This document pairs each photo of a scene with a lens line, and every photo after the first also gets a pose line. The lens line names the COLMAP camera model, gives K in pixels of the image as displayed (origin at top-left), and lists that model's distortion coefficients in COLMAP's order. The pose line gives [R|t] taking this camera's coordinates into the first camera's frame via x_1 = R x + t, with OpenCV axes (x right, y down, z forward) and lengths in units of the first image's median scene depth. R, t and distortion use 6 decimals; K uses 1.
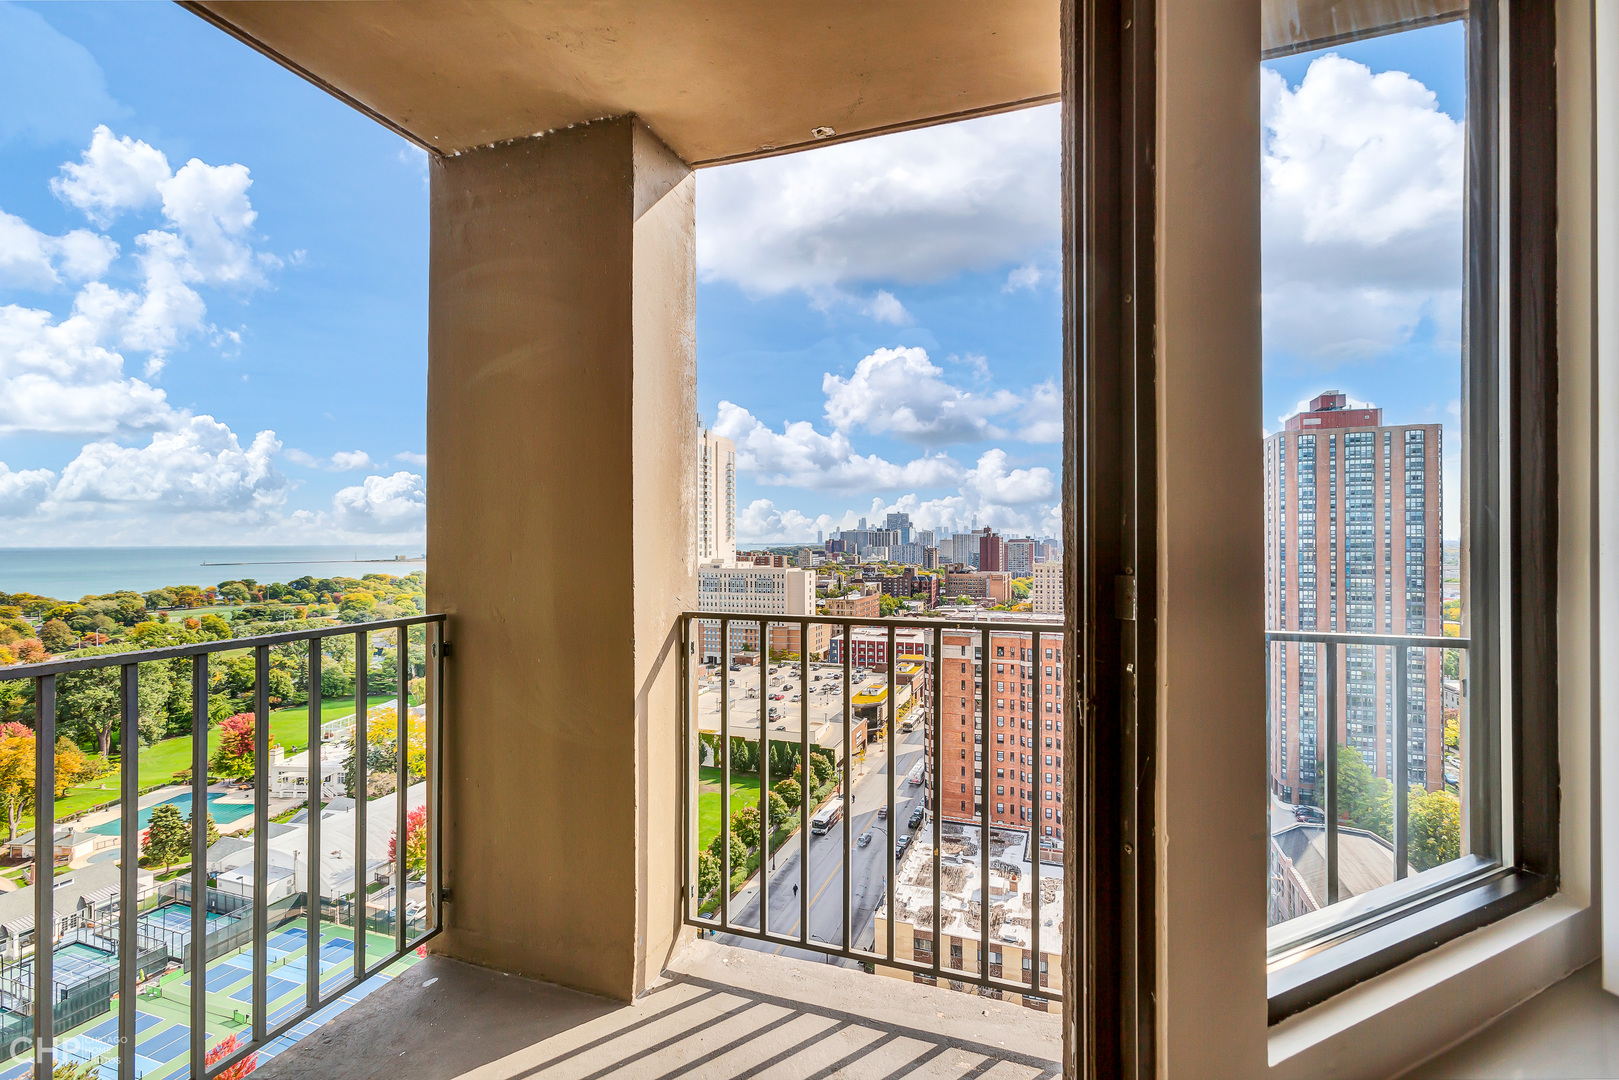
lens RADIAL K [[744.0, 0, 814.1], [0, 744.0, 525.6], [0, 0, 1]] dist [-0.012338, 0.012825]
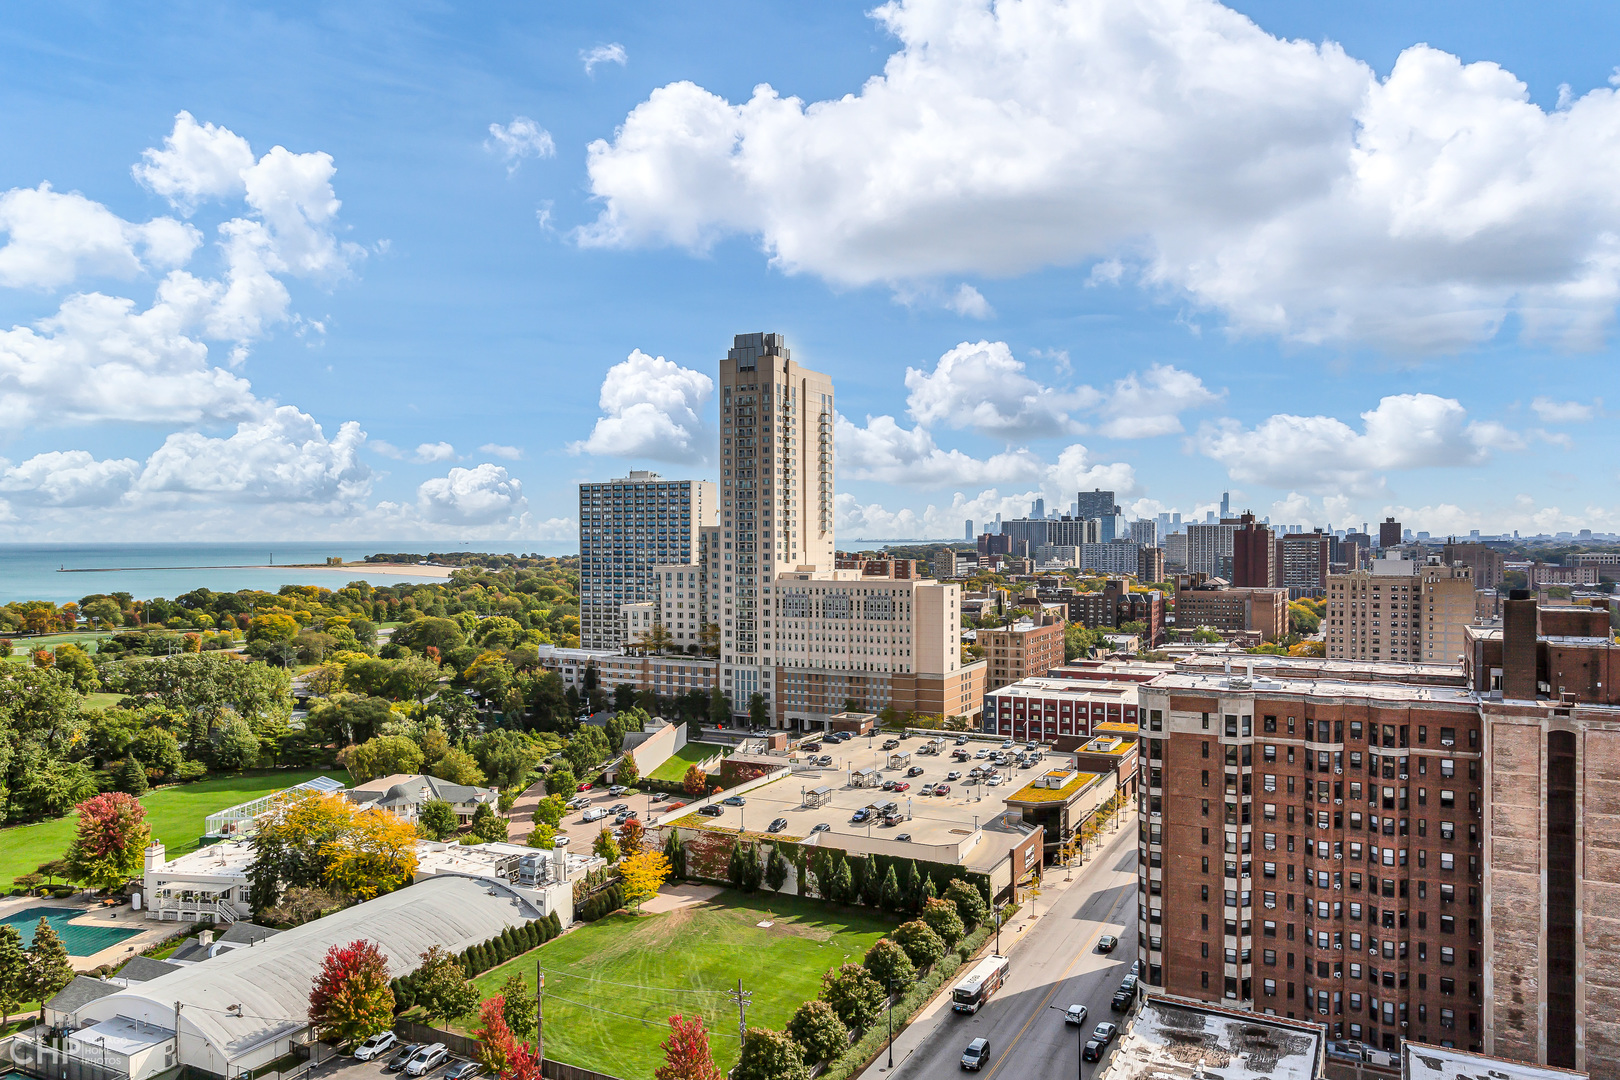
lens RADIAL K [[1192.6, 0, 823.9], [0, 1192.6, 548.9], [0, 0, 1]] dist [0.029282, 0.019599]
pose [[0.993612, 0.001427, -0.112842, 0.069507], [0.002024, 0.999534, 0.030464, -0.005538], [0.112833, -0.030498, 0.993146, -0.524260]]
